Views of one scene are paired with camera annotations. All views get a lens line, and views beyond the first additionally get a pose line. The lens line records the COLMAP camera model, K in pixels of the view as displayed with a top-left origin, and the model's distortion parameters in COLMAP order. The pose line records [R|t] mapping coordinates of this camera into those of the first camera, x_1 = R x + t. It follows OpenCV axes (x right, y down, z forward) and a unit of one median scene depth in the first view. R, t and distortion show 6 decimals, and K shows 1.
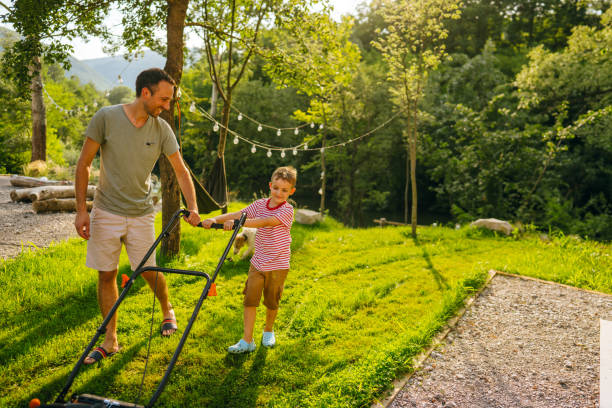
lens RADIAL K [[409.5, 0, 271.0], [0, 409.5, 203.2], [0, 0, 1]] dist [-0.001178, 0.003412]
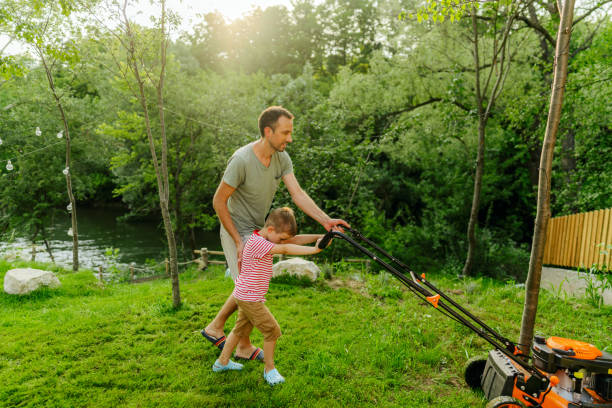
lens RADIAL K [[365.1, 0, 306.0], [0, 365.1, 204.0], [0, 0, 1]] dist [-0.001803, -0.000796]
pose [[0.911437, -0.058099, 0.407317, 0.161687], [0.072061, 0.997219, -0.019006, -0.024962], [-0.405080, 0.046674, 0.913089, 0.211686]]
